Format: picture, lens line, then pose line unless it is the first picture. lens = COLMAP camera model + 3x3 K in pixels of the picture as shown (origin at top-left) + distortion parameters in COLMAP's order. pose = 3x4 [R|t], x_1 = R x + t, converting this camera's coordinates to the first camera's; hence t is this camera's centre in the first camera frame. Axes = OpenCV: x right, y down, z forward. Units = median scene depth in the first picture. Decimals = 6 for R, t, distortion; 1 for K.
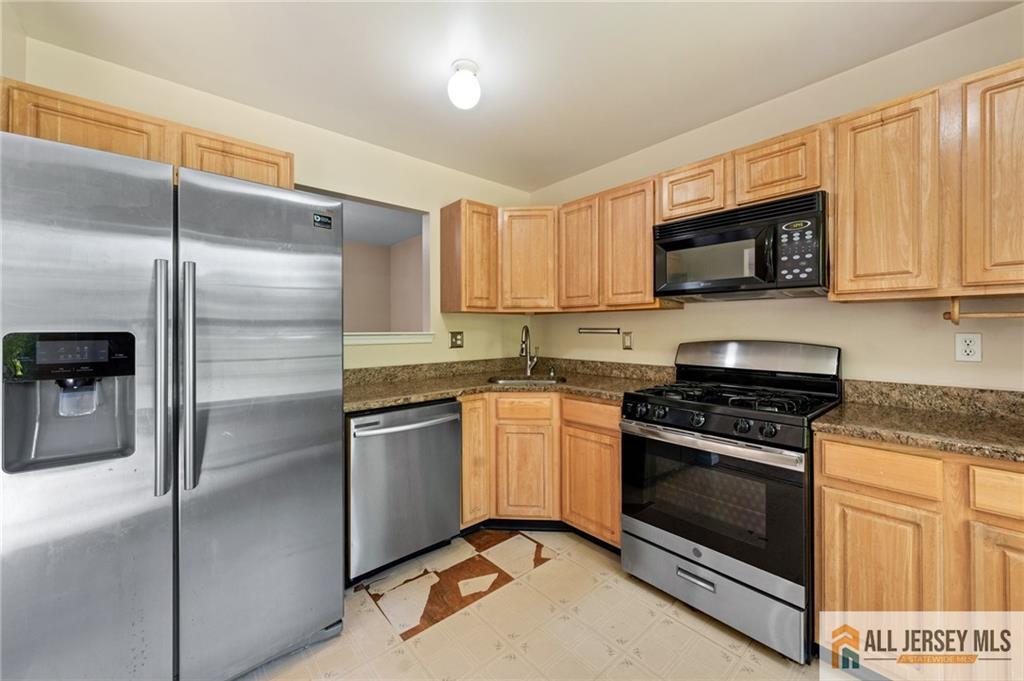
lens RADIAL K [[391.0, 0, 515.3], [0, 391.0, 329.9], [0, 0, 1]] dist [-0.001504, -0.000063]
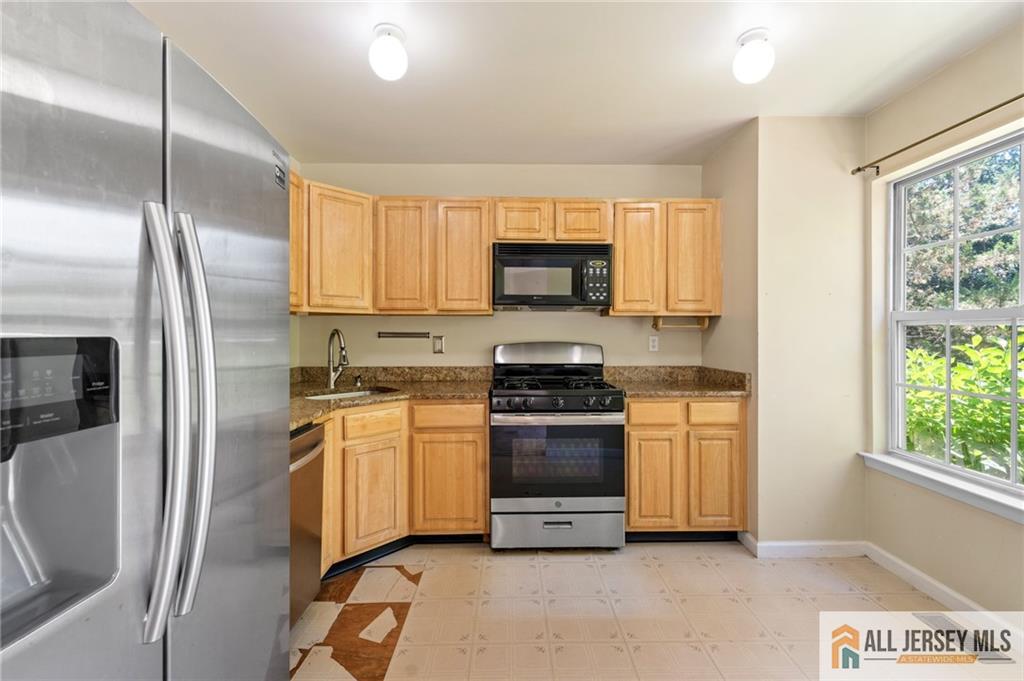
lens RADIAL K [[438.3, 0, 518.7], [0, 438.3, 335.8], [0, 0, 1]] dist [0.002550, 0.000544]
pose [[0.644343, -0.002692, 0.764732, -0.543063], [0.000194, 0.999994, 0.003356, 0.000794], [-0.764736, -0.002014, 0.644340, 0.115141]]
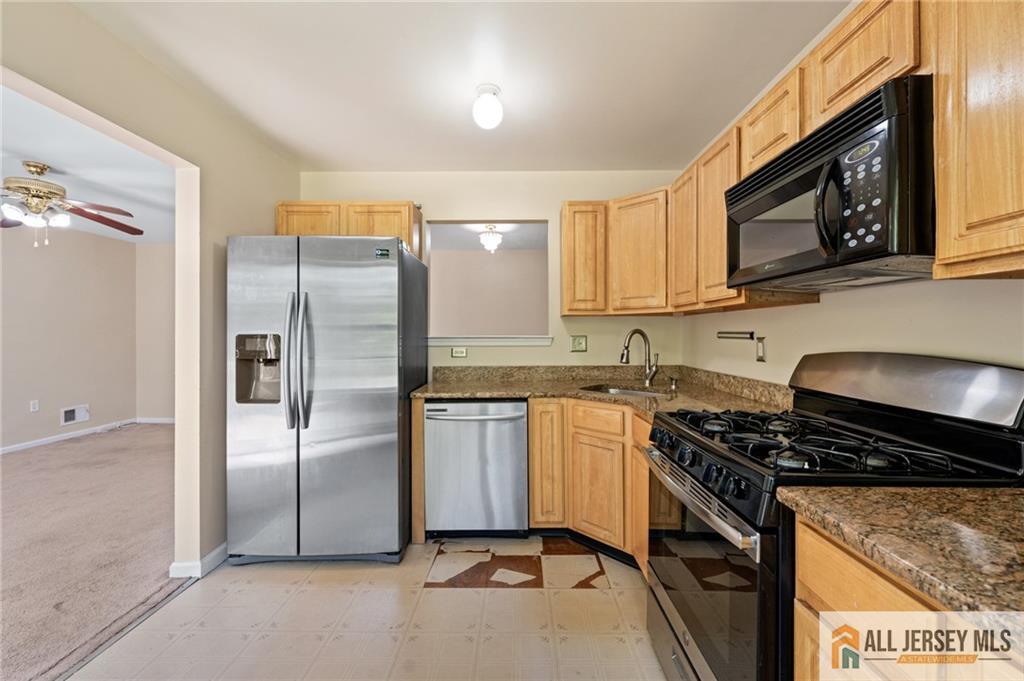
lens RADIAL K [[413.7, 0, 515.7], [0, 413.7, 335.1], [0, 0, 1]] dist [-0.000049, -0.000792]
pose [[0.747349, 0.004451, -0.664416, 0.541630], [-0.001929, 0.999988, 0.004528, -0.000931], [0.664428, -0.002102, 0.747349, 0.153921]]
